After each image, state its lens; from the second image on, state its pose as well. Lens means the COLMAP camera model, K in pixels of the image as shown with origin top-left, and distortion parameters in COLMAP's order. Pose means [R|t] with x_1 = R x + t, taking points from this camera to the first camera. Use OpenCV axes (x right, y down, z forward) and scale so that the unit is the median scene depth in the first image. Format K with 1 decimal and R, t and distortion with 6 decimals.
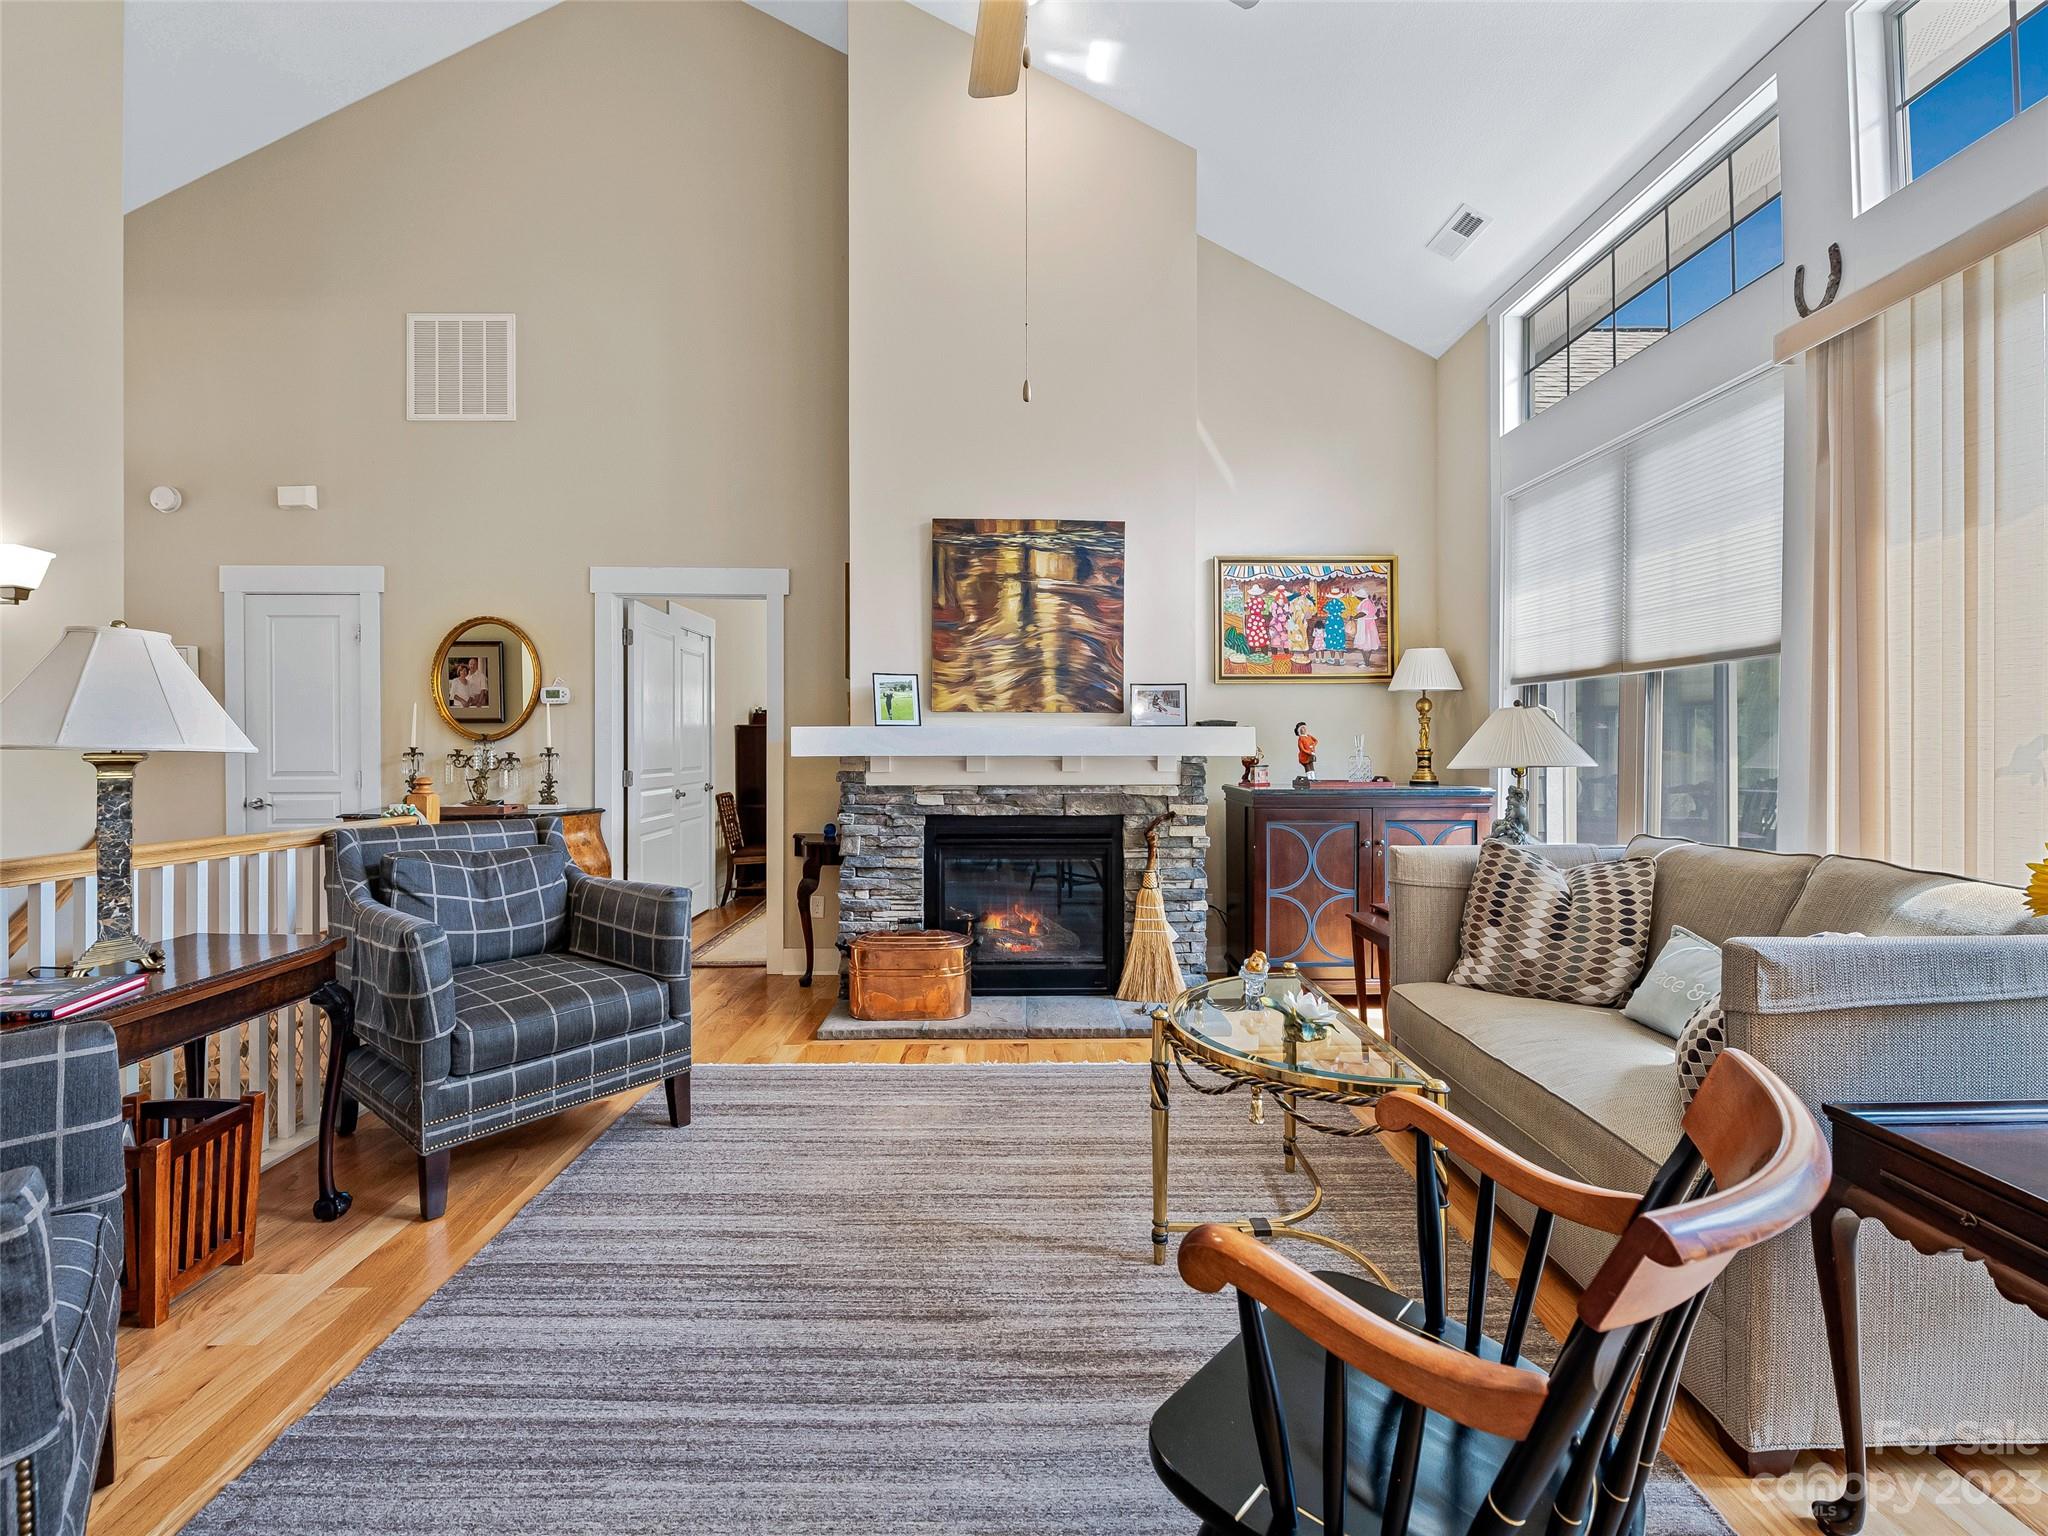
lens RADIAL K [[877.1, 0, 1003.6], [0, 877.1, 748.3], [0, 0, 1]] dist [-0.000166, -0.001862]
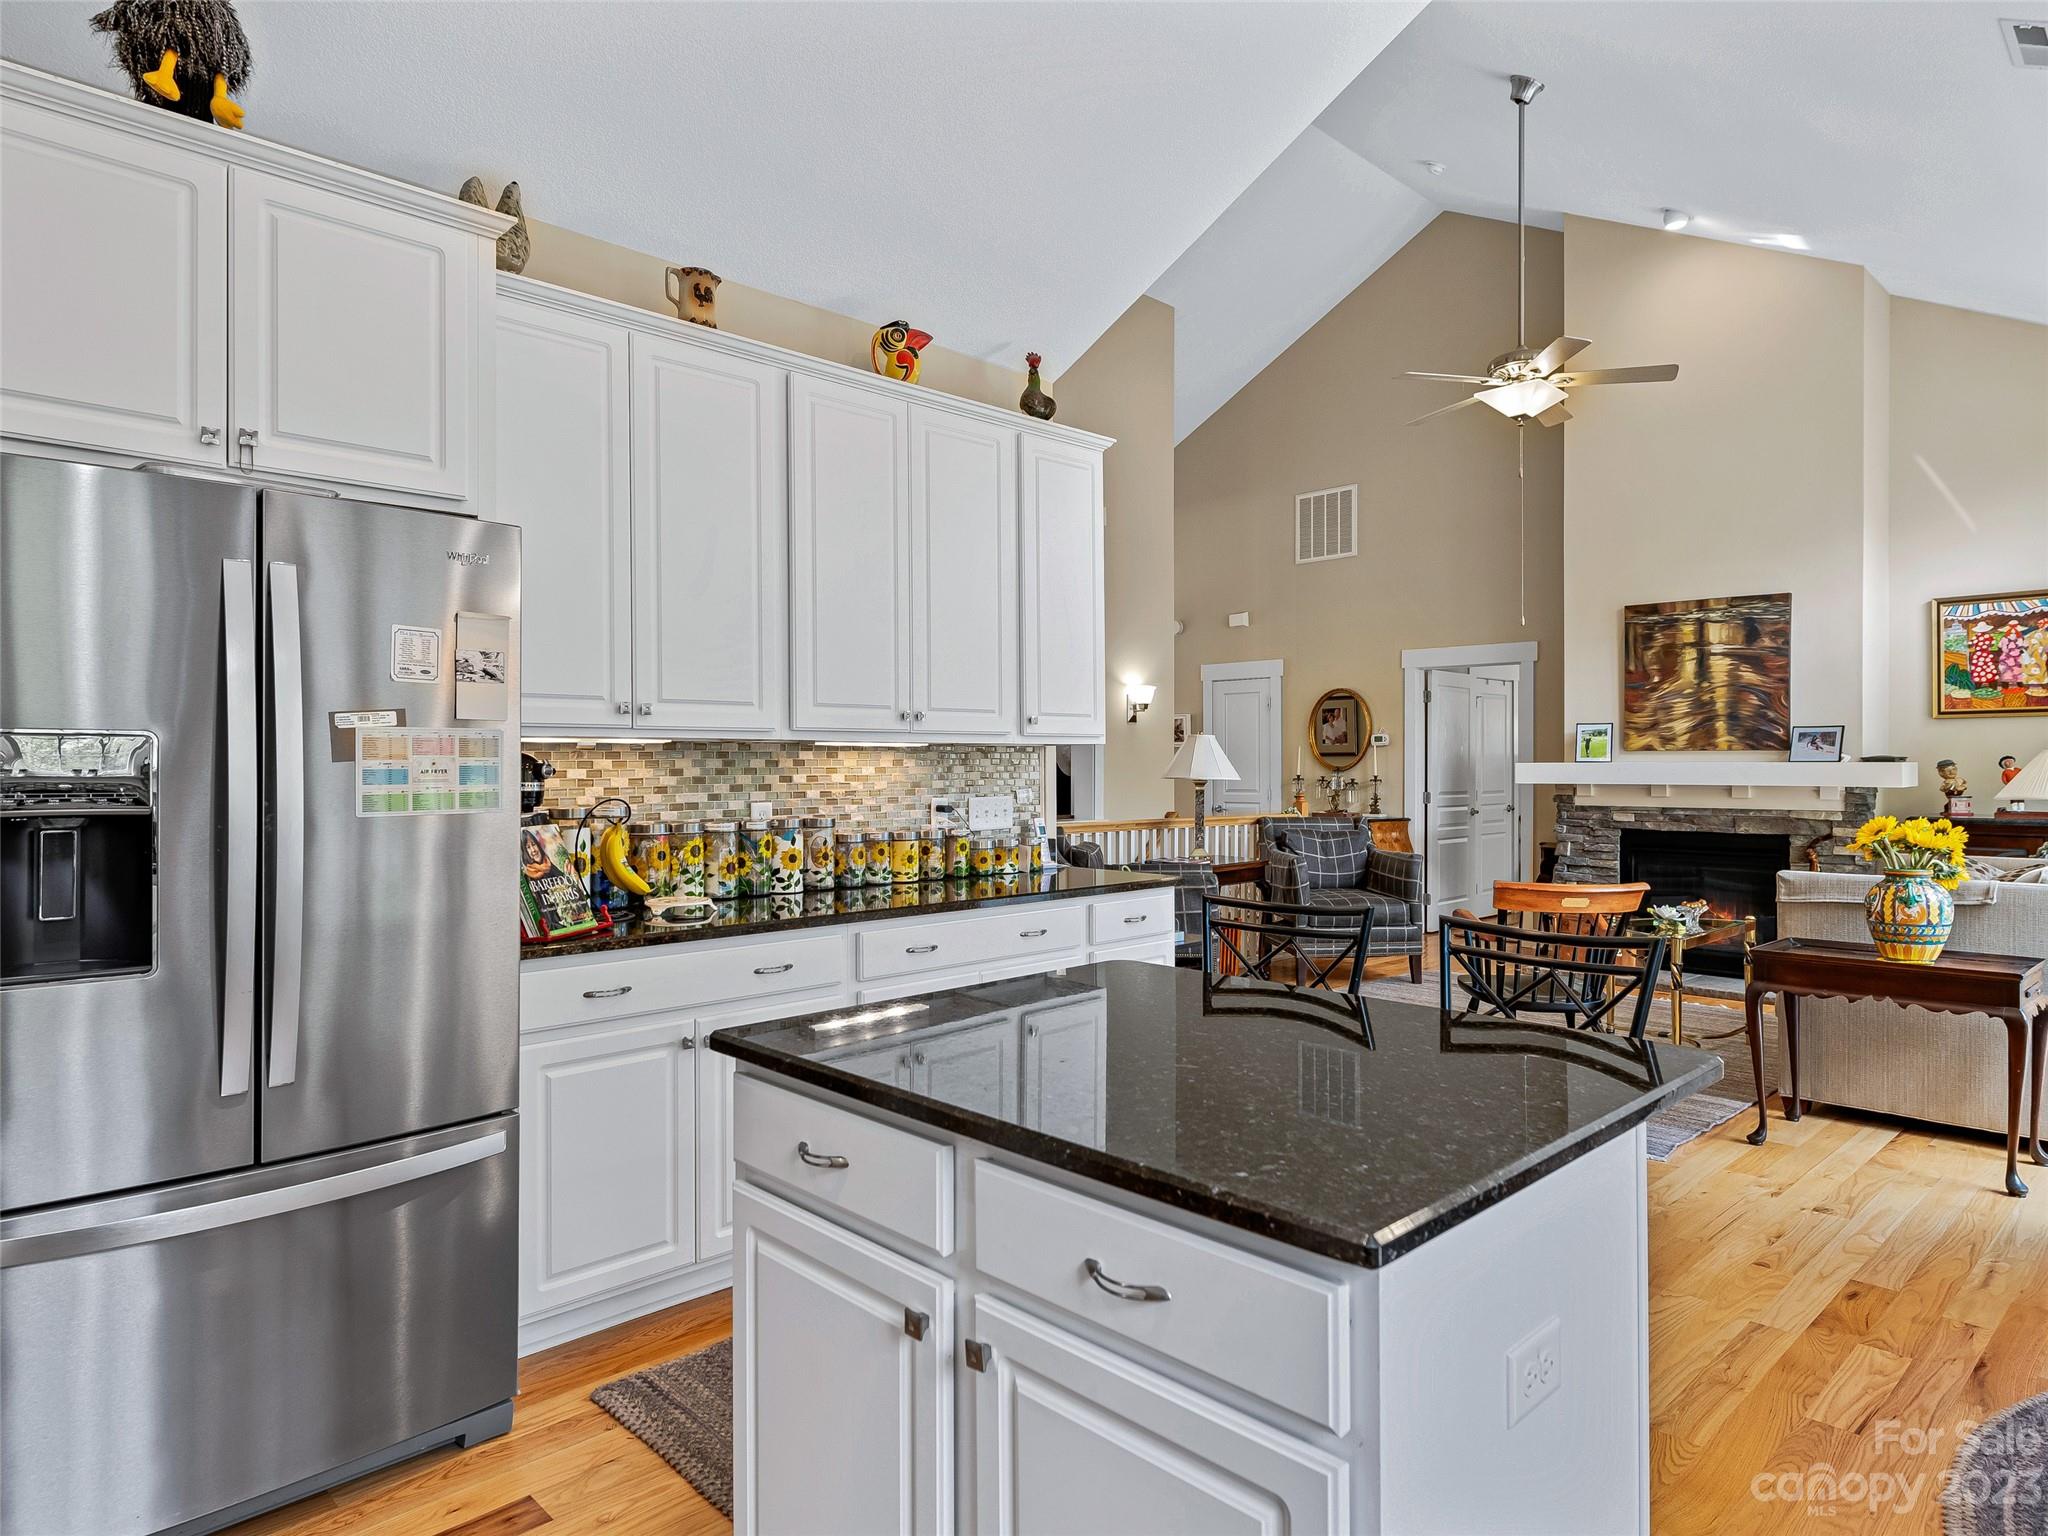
lens RADIAL K [[1246.6, 0, 1072.9], [0, 1246.6, 766.8], [0, 0, 1]] dist [0.001471, -0.001546]
pose [[0.709384, 0.001425, -0.704820, 0.651785], [-0.002434, 0.999997, -0.000428, -0.014767], [0.704818, 0.002019, 0.709386, -0.922001]]
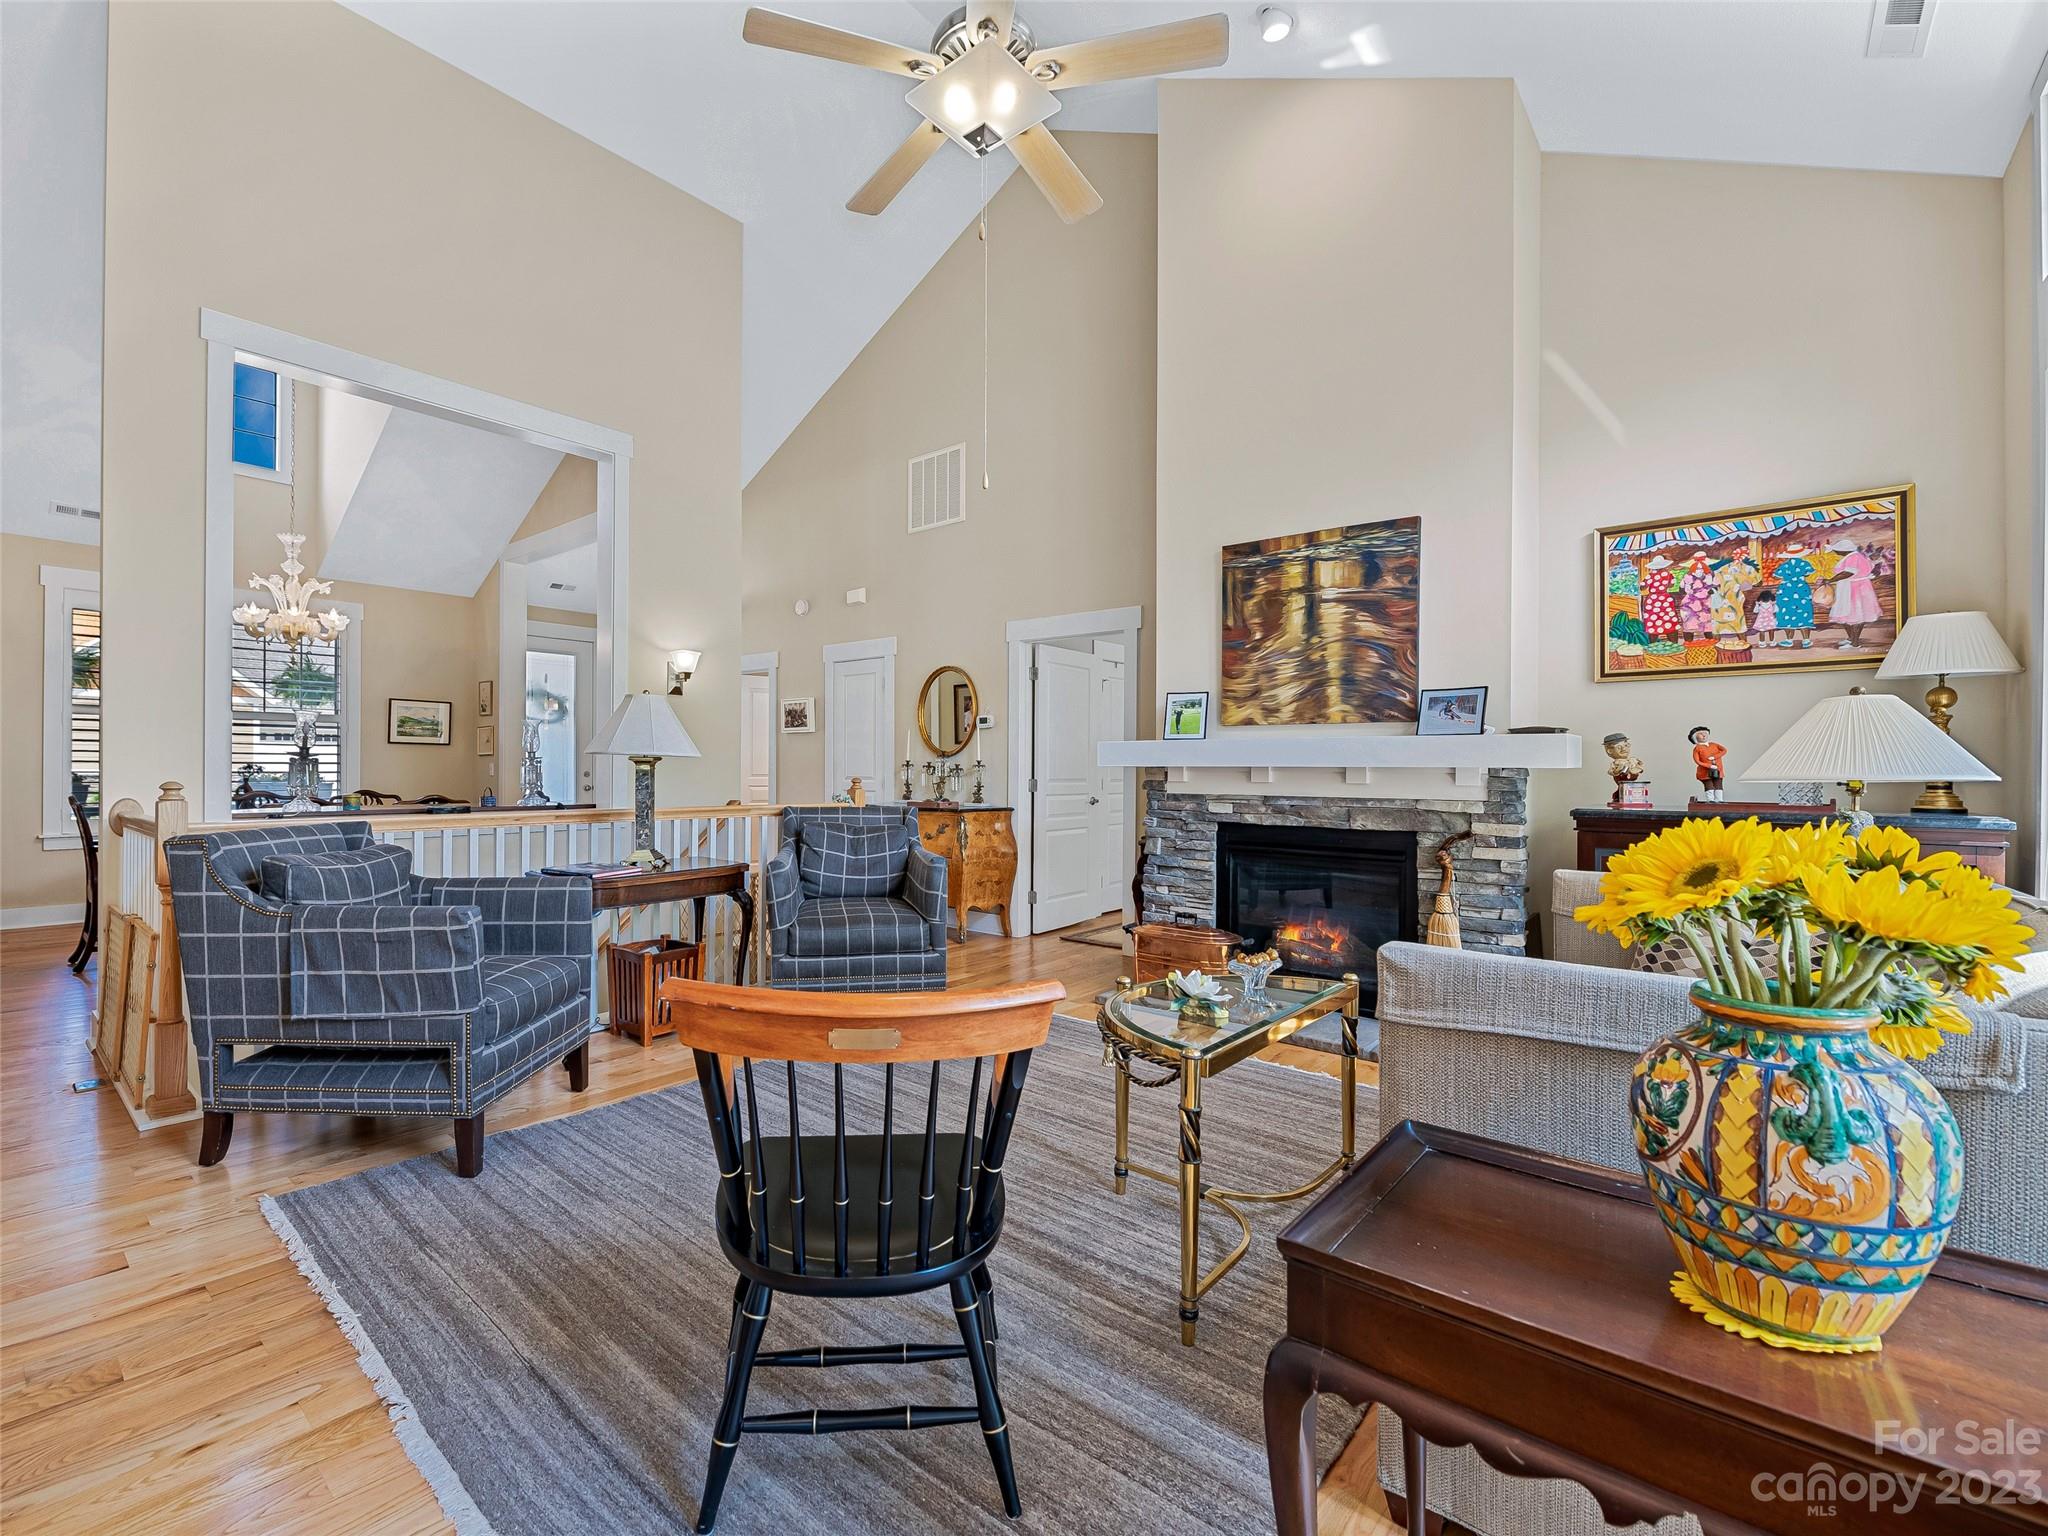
lens RADIAL K [[877.1, 0, 998.2], [0, 877.1, 769.0], [0, 0, 1]] dist [-0.000166, -0.001862]
pose [[0.757418, 0.004963, -0.652912, 0.409545], [-0.007218, 0.999974, -0.000772, 0.013772], [0.652891, 0.005297, 0.757434, 0.007389]]
